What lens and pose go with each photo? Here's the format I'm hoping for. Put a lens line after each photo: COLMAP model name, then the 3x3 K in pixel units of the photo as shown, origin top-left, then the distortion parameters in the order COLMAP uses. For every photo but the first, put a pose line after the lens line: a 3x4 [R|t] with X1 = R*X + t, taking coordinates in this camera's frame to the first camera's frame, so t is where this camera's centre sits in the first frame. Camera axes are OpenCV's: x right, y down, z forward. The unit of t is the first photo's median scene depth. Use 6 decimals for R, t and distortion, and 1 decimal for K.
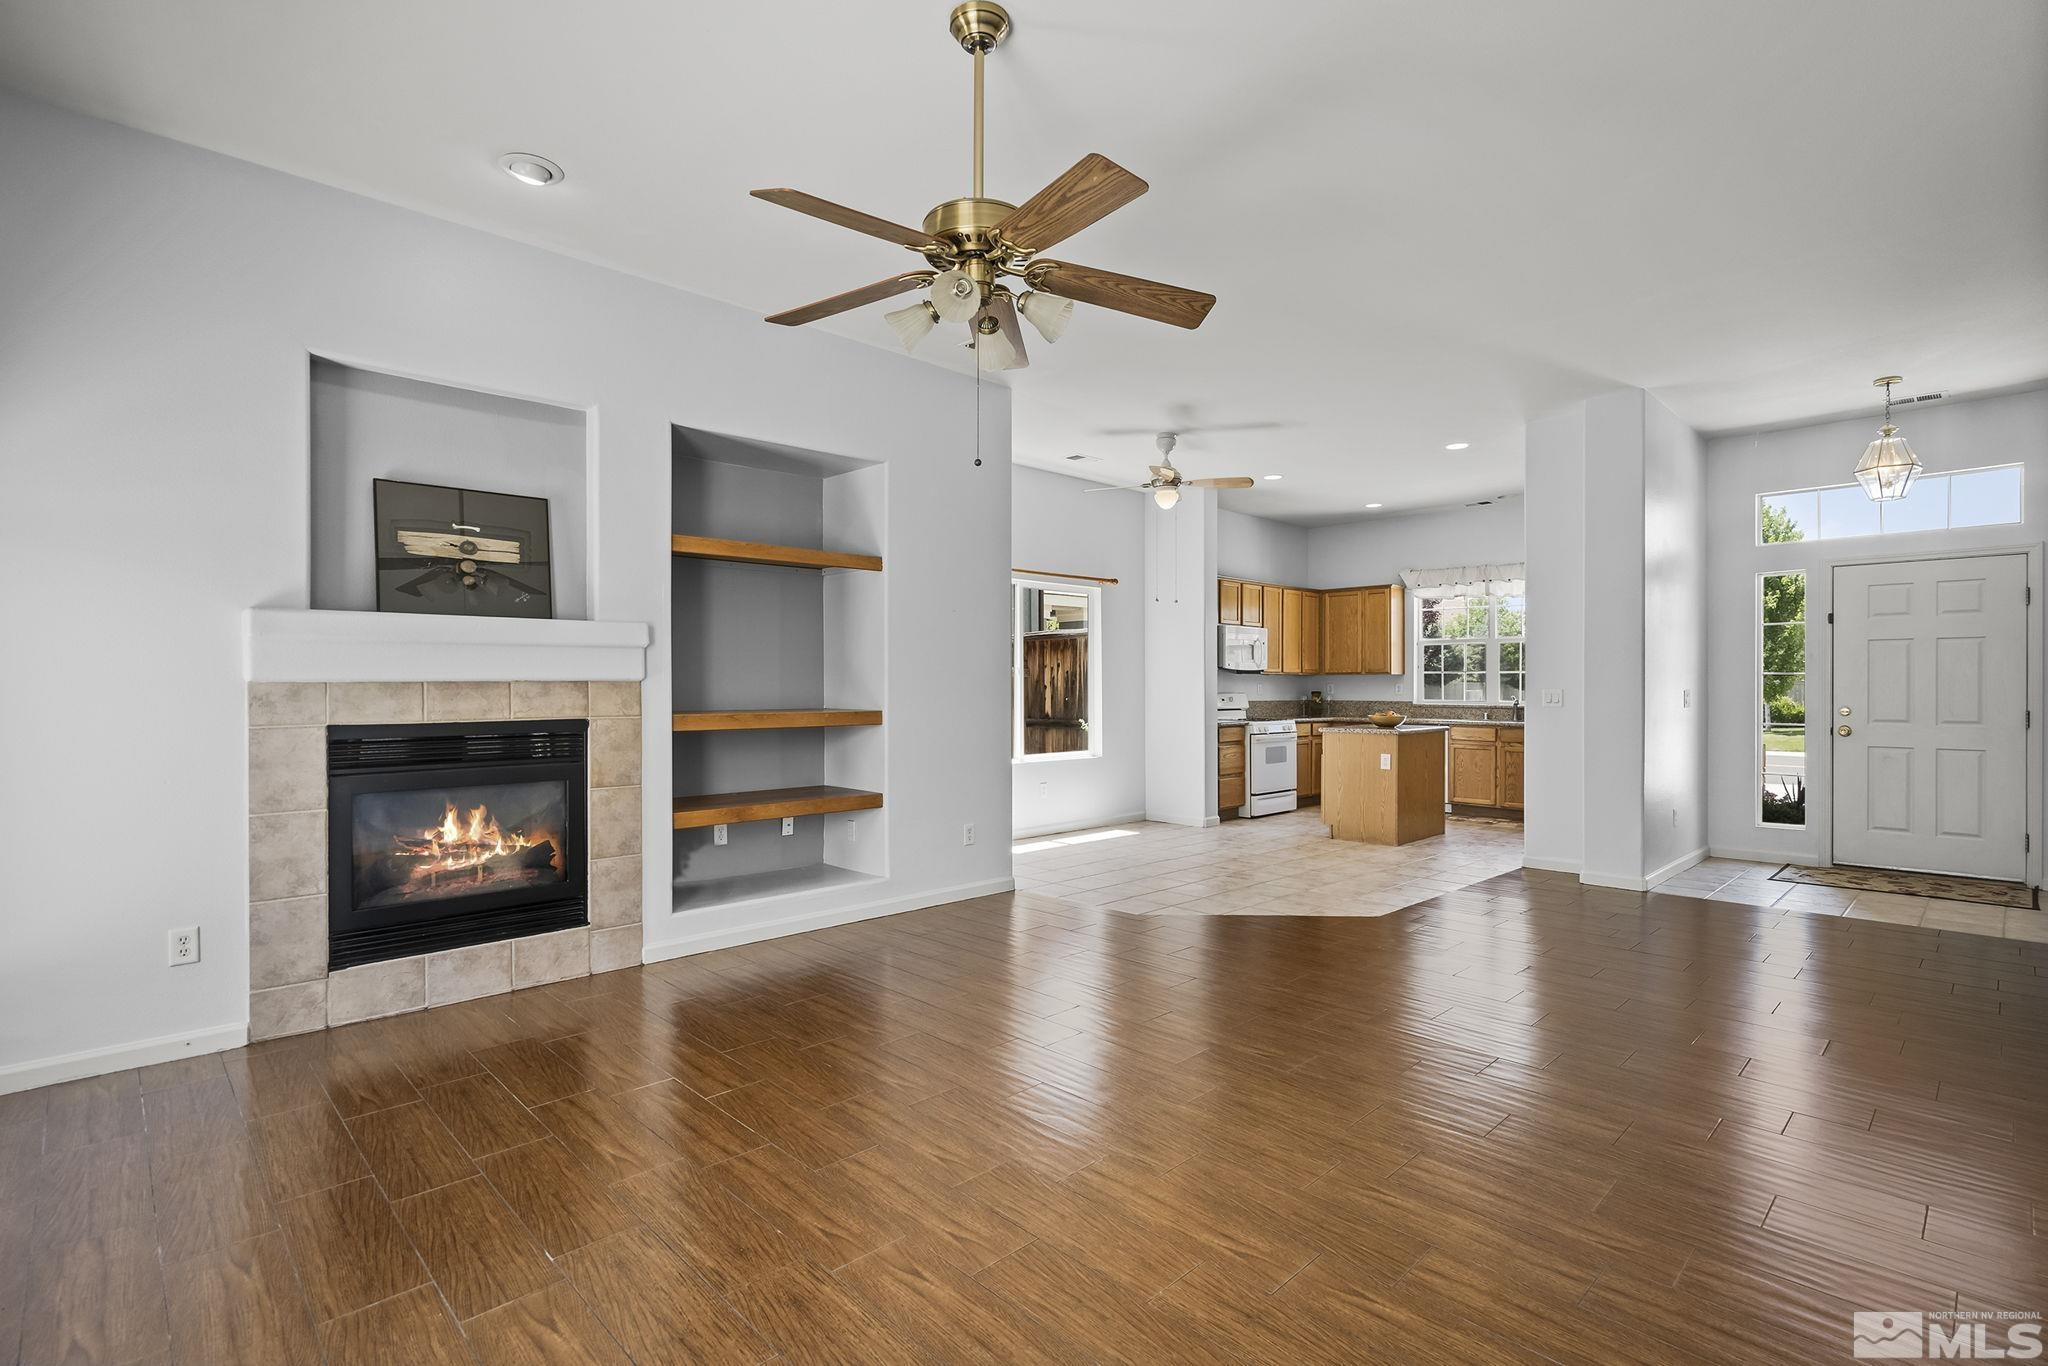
lens RADIAL K [[972.2, 0, 1004.3], [0, 972.2, 690.1], [0, 0, 1]] dist [-0.008877, 0.001096]
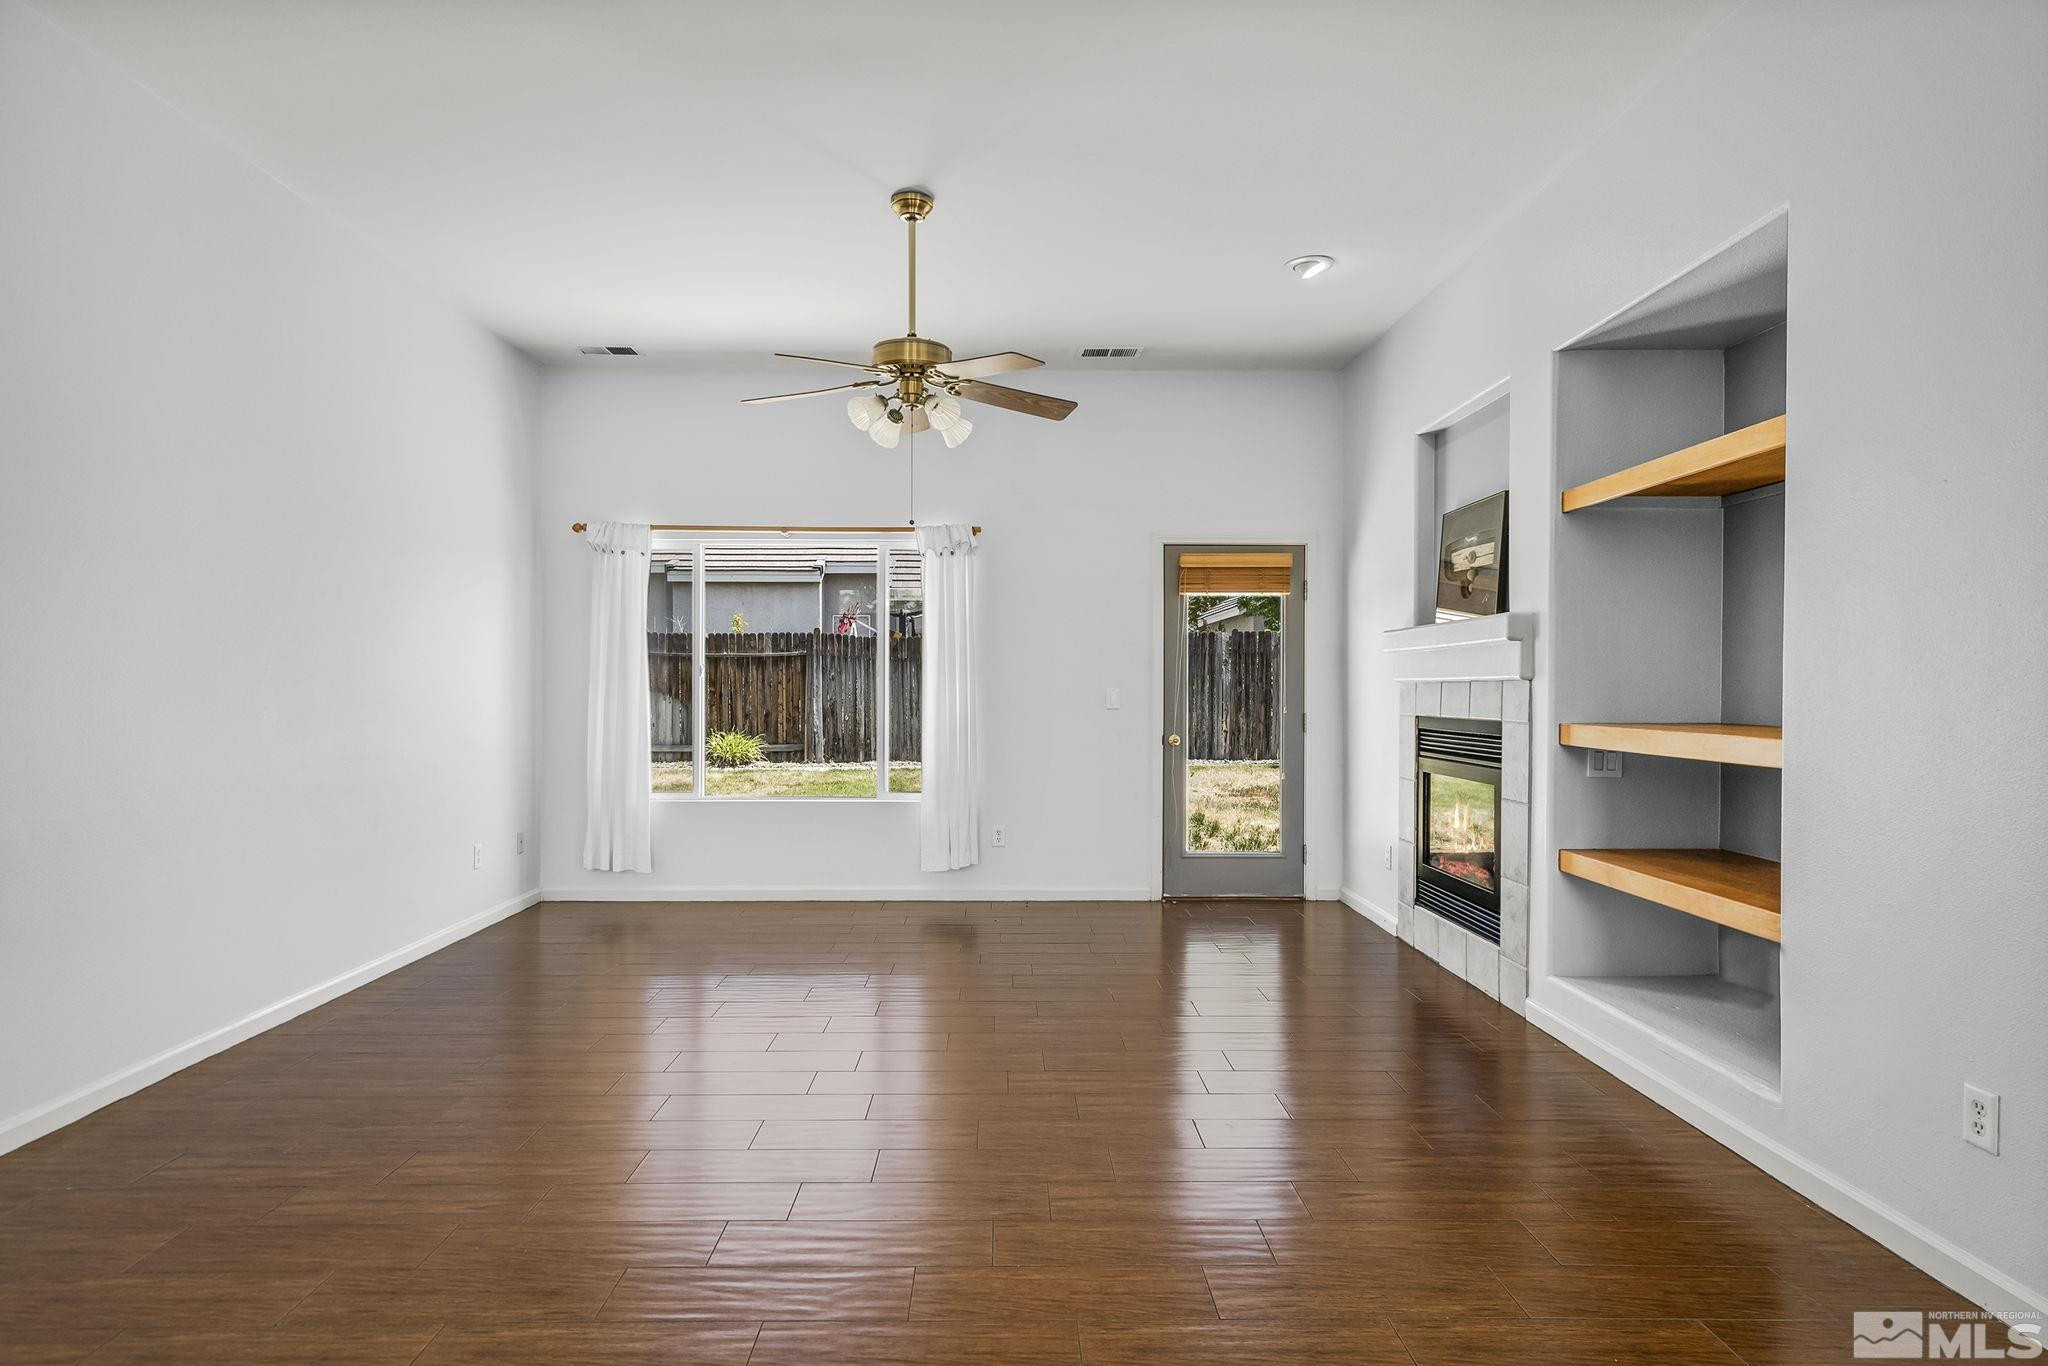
lens RADIAL K [[1123.9, 0, 1009.5], [0, 1123.9, 686.9], [0, 0, 1]] dist [0.013847, -0.003448]
pose [[-0.680938, -0.000209, -0.732341, 0.316066], [-0.005781, 0.999970, 0.005090, -0.002932], [0.732319, 0.007700, -0.680919, 0.658709]]
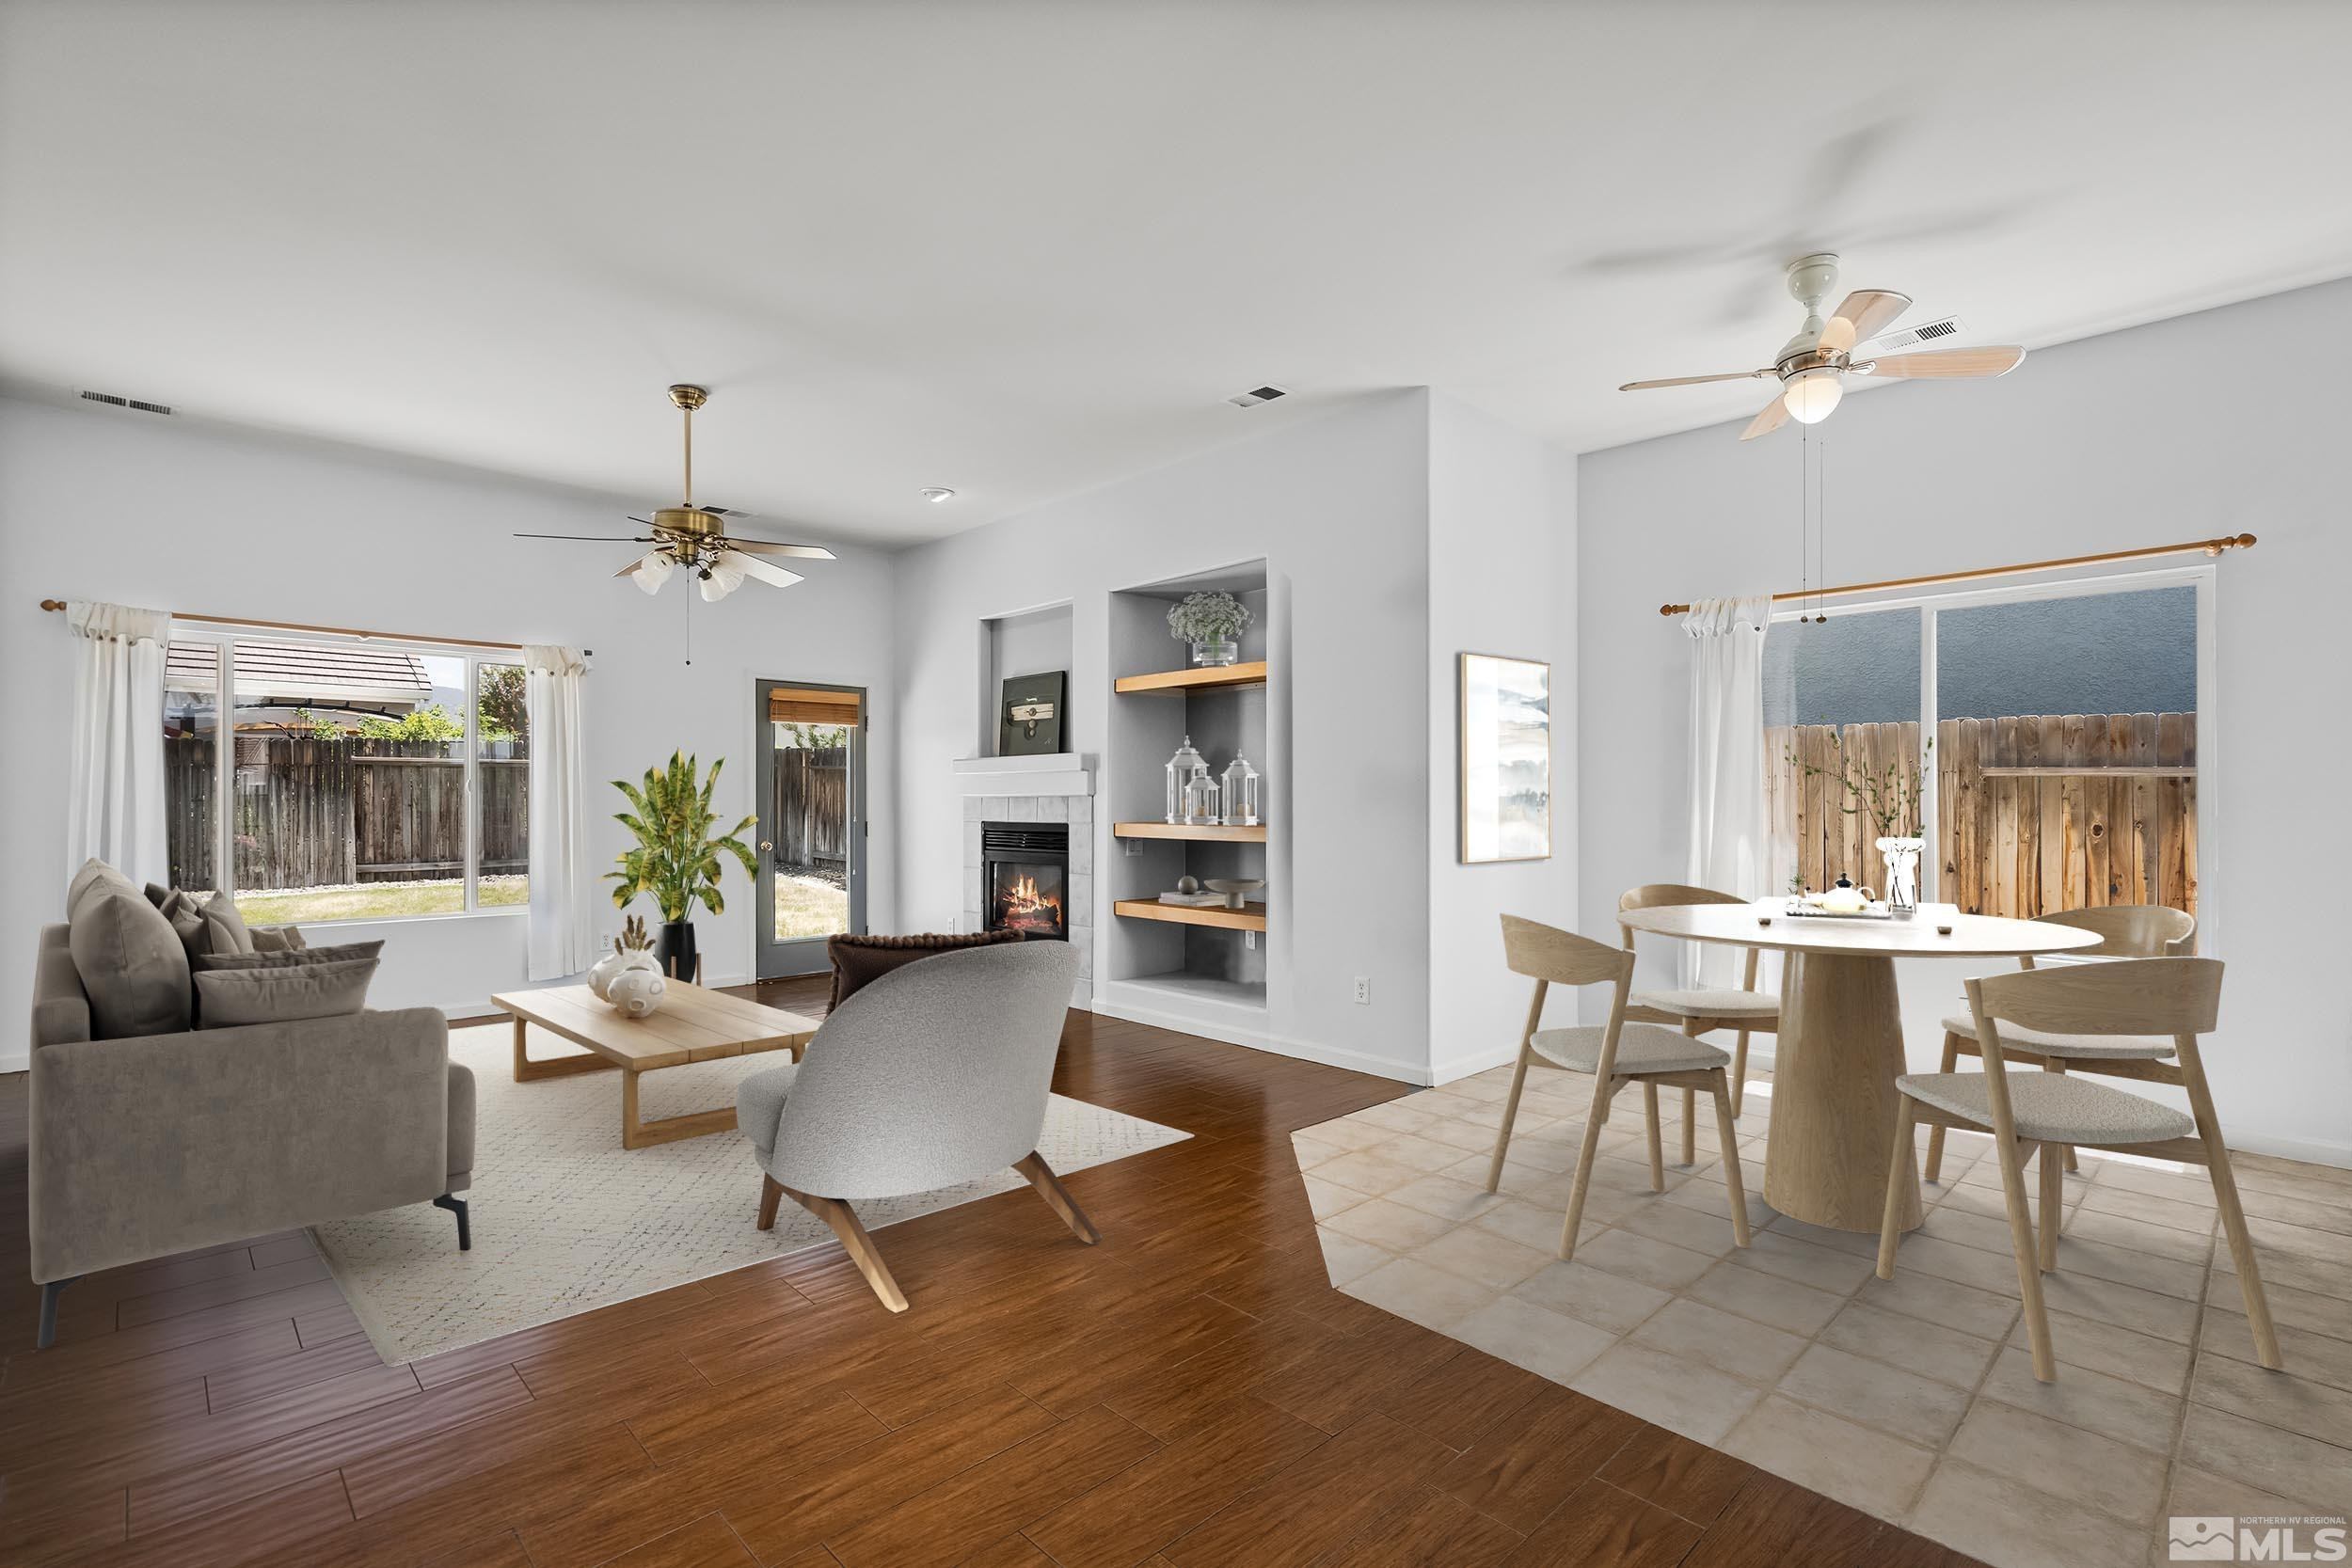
lens RADIAL K [[1086.9, 0, 1154.1], [0, 1086.9, 790.4], [0, 0, 1]] dist [-0.003466, 0.001462]
pose [[-0.003731, -0.008471, -0.999957, 0.542106], [-0.006672, 0.999942, -0.008446, -0.002628], [0.999971, 0.006640, -0.003787, 0.538173]]
